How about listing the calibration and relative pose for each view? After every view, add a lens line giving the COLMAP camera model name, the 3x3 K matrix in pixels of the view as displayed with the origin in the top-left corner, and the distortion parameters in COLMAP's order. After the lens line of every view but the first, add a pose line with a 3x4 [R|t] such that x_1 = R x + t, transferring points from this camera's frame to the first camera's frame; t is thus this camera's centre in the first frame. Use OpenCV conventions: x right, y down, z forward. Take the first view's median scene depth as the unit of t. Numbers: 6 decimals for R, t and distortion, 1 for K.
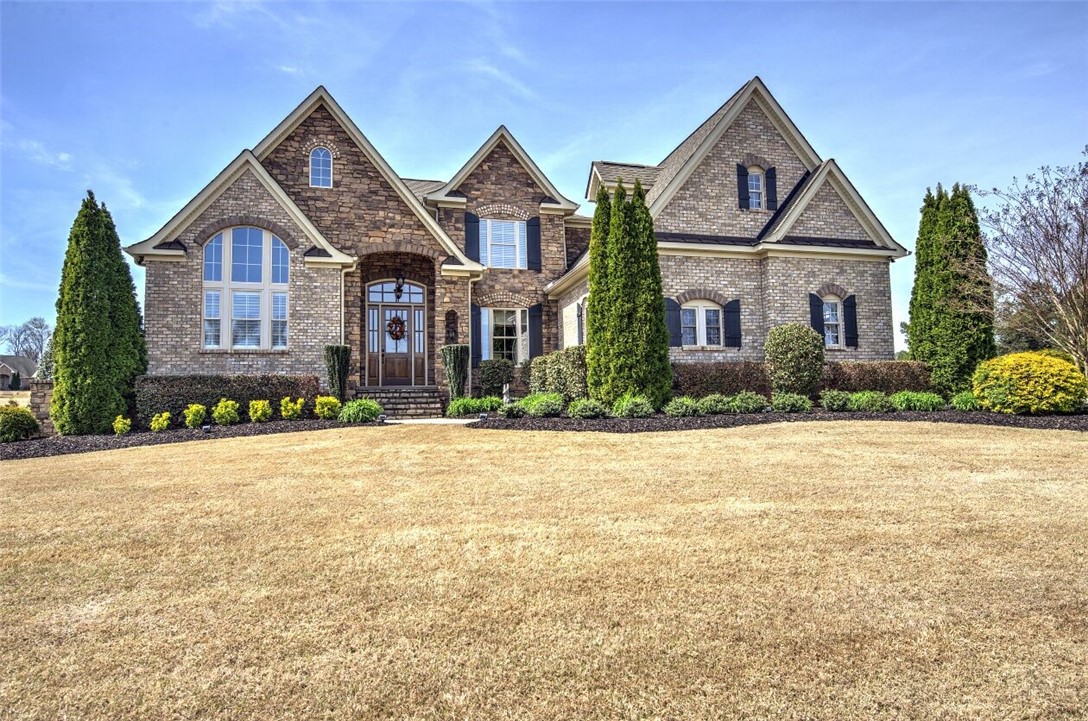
lens RADIAL K [[600.3, 0, 544.0], [0, 600.3, 360.5], [0, 0, 1]] dist [-0.000126, -0.000266]
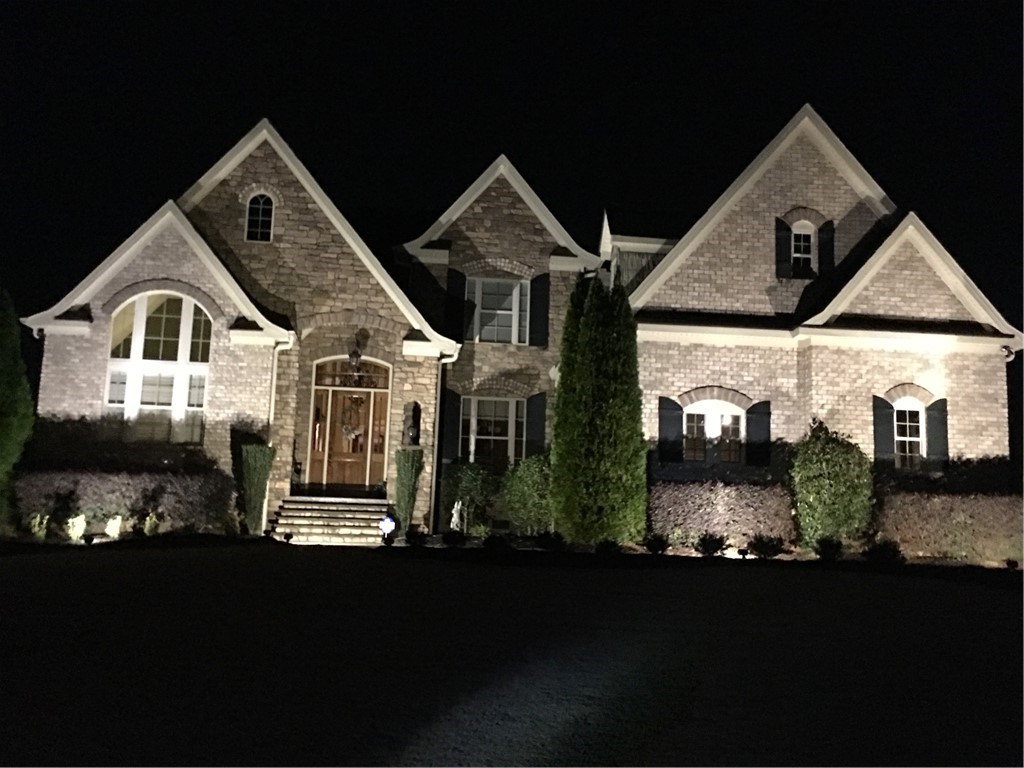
lens RADIAL K [[973.7, 0, 512.0], [0, 973.7, 384.0], [0, 0, 1]] dist [0.047454, 0.006560]
pose [[0.984591, 0.027235, -0.172741, 0.188380], [-0.040512, 0.996449, -0.073809, -0.019208], [0.170117, 0.079670, 0.982198, -0.201709]]
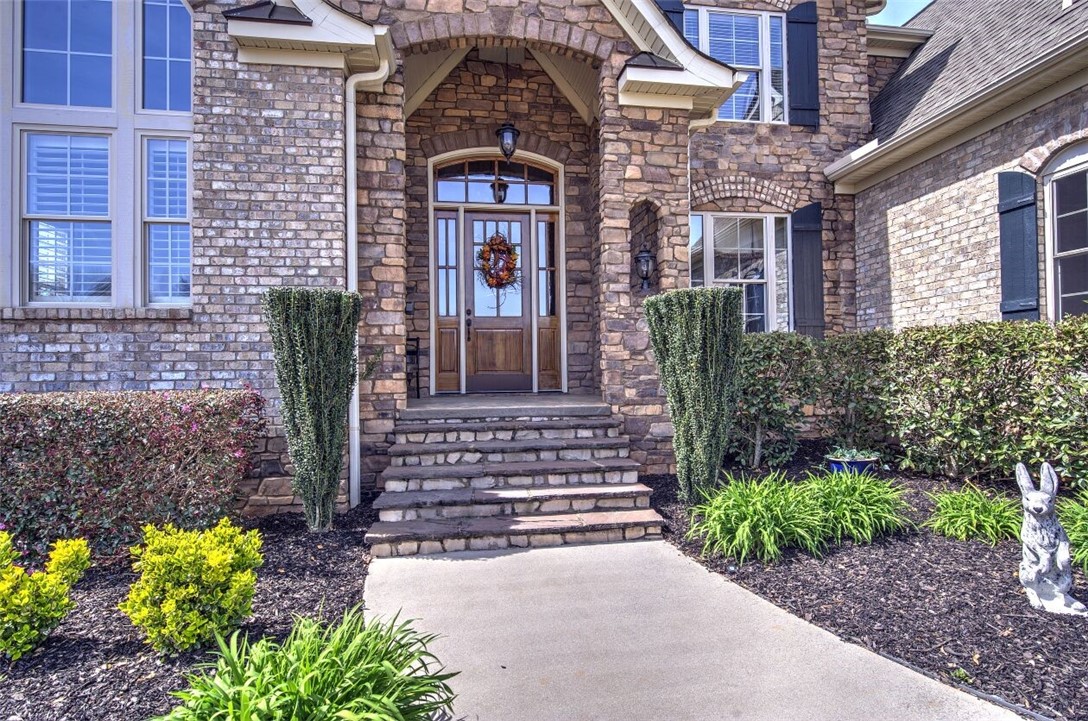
lens RADIAL K [[549.7, 0, 544.0], [0, 549.7, 360.5], [0, 0, 1]] dist [0.002236, 0.000068]
pose [[0.990696, 0.006891, -0.135922, -0.174709], [0.001841, 0.997947, 0.064012, -0.007472], [0.136084, -0.063667, 0.988649, 0.669488]]
